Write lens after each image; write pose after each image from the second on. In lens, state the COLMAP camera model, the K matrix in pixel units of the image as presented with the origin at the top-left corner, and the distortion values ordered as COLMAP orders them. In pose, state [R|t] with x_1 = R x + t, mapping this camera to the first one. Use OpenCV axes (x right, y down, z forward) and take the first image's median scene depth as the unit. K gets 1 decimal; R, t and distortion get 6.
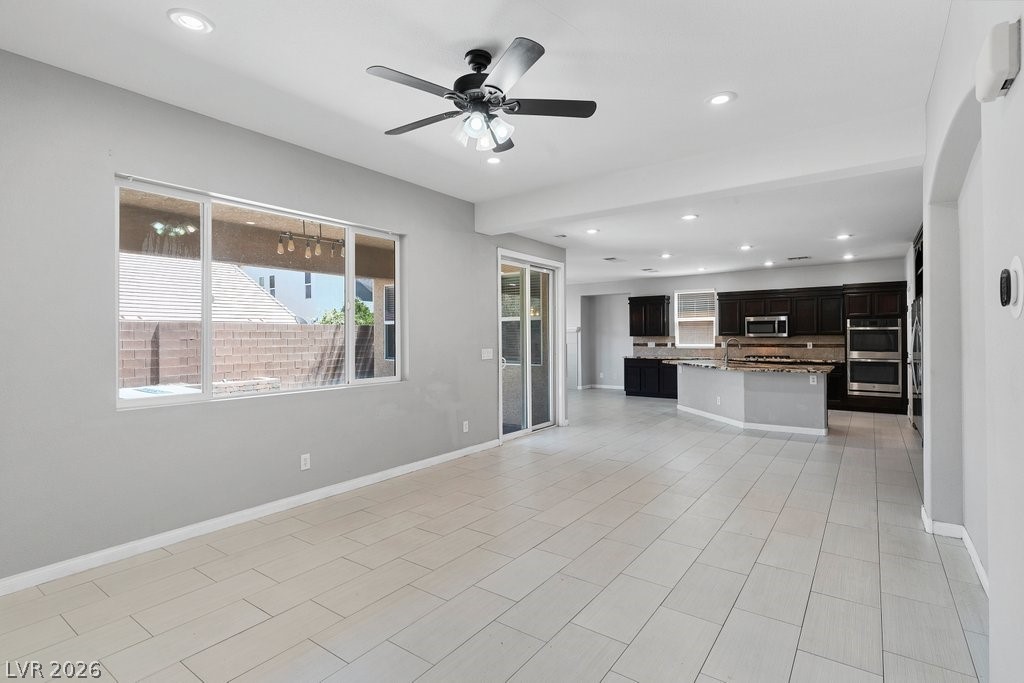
lens RADIAL K [[496.1, 0, 512.0], [0, 496.1, 341.5], [0, 0, 1]] dist [-0.001767, 0.000490]
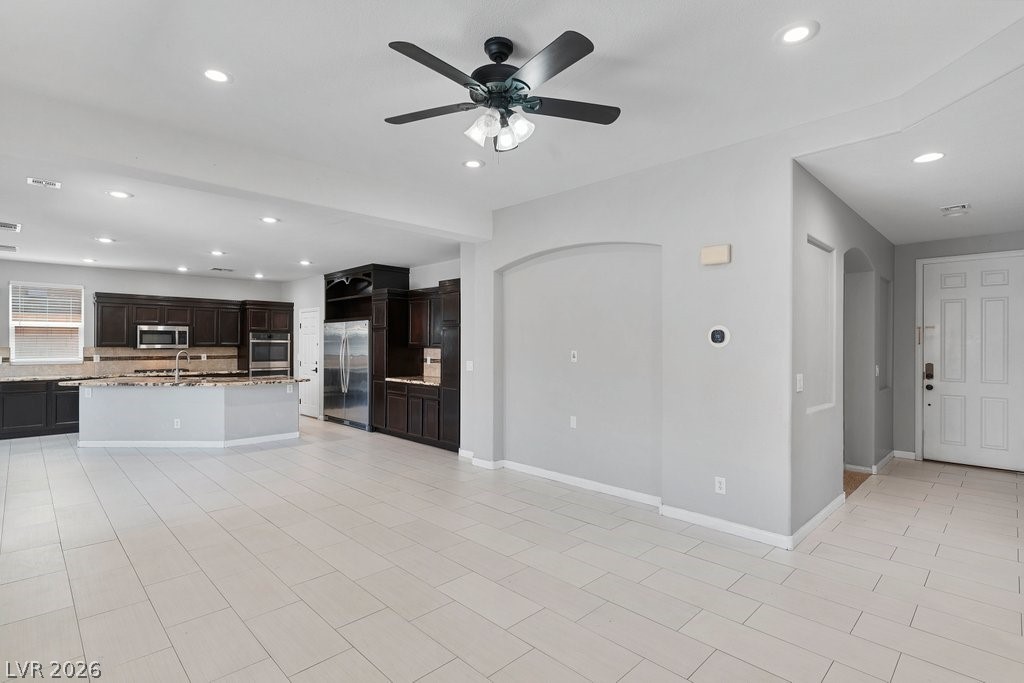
lens RADIAL K [[496.1, 0, 512.0], [0, 496.1, 341.5], [0, 0, 1]] dist [-0.001767, 0.000490]
pose [[0.164712, 0.014216, 0.986239, -0.269993], [0.005960, 0.999864, -0.015408, -0.004427], [-0.986324, 0.008416, 0.164605, 0.232462]]
